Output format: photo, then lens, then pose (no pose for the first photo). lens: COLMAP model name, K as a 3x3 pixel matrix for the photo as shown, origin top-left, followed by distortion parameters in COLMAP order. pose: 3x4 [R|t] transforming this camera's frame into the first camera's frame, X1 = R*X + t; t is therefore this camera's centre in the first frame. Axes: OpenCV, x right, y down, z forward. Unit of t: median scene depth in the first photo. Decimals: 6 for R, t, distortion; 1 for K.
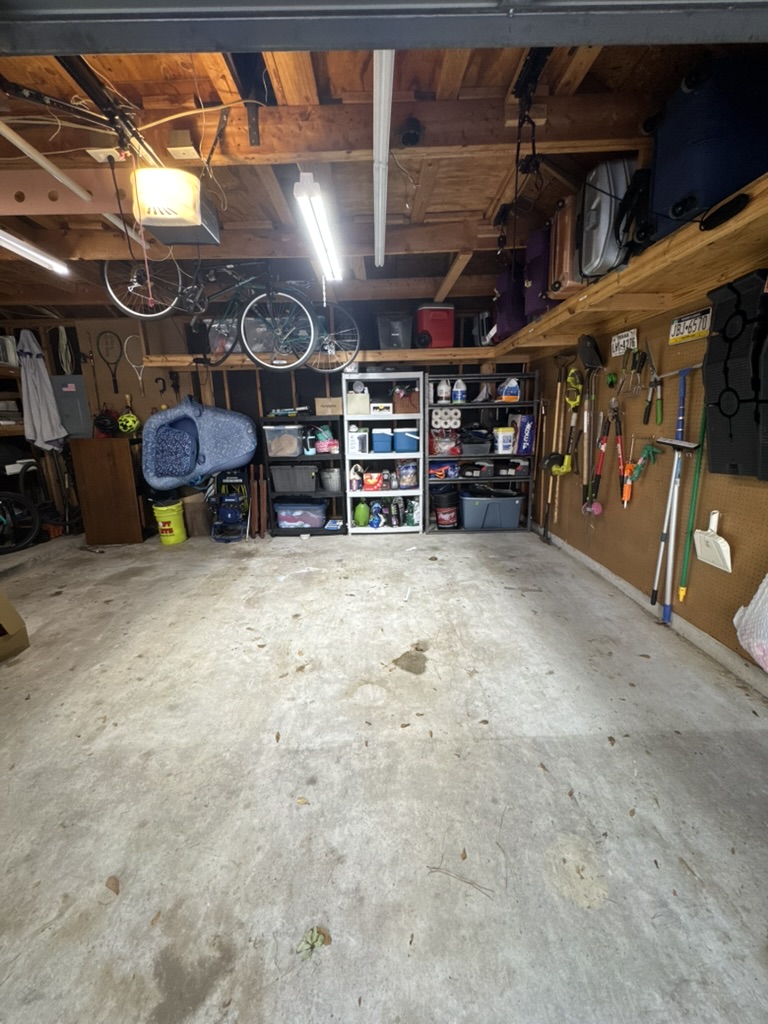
lens RADIAL K [[408.9, 0, 385.3], [0, 408.9, 510.9], [0, 0, 1]] dist [-0.002669, 0.000375]
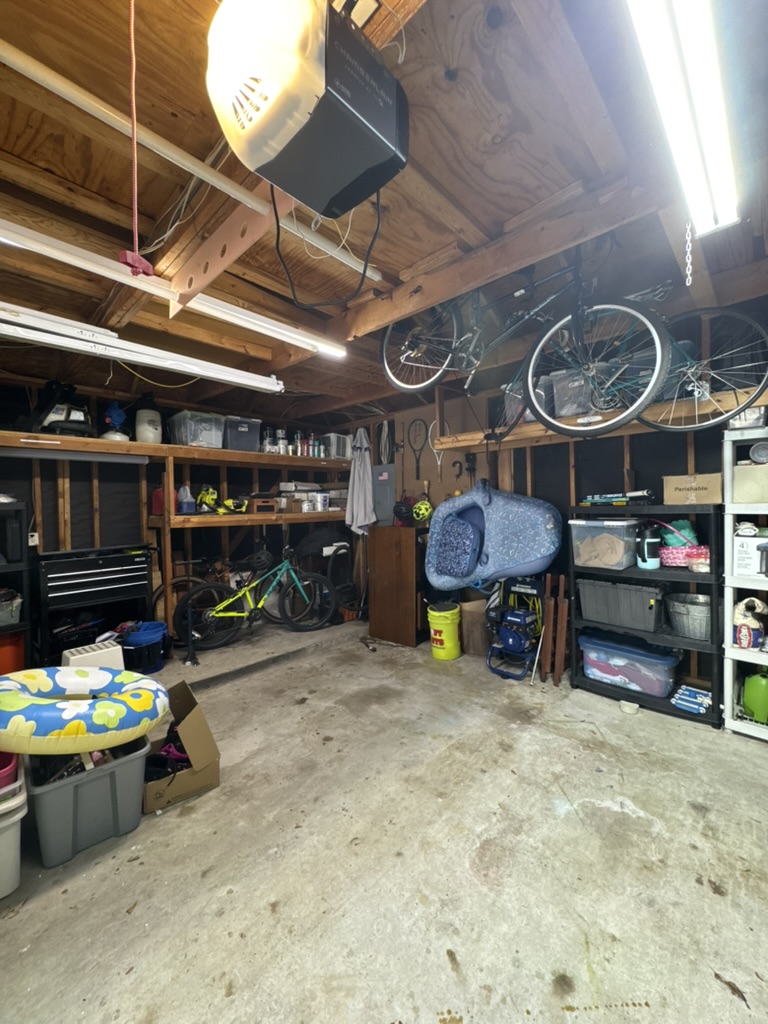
lens RADIAL K [[408.9, 0, 385.3], [0, 408.9, 510.9], [0, 0, 1]] dist [-0.002669, 0.000375]
pose [[0.709886, 0.017757, -0.704093, -0.038774], [-0.151943, 0.980003, -0.128478, -0.086156], [0.687732, 0.198187, 0.698389, 0.307116]]
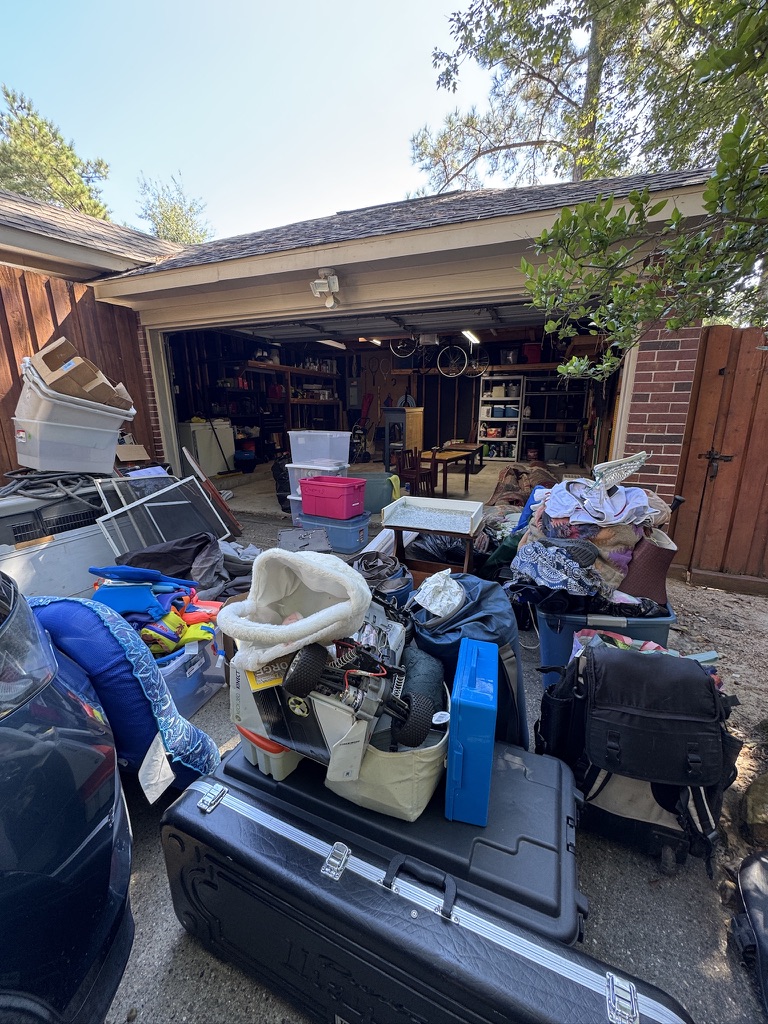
lens RADIAL K [[408.9, 0, 385.3], [0, 408.9, 510.9], [0, 0, 1]] dist [-0.002669, 0.000375]
pose [[0.925367, 0.113046, -0.361825, 0.249594], [-0.103382, 0.993576, 0.046026, 0.264882], [0.364704, -0.005184, 0.931109, -1.003605]]
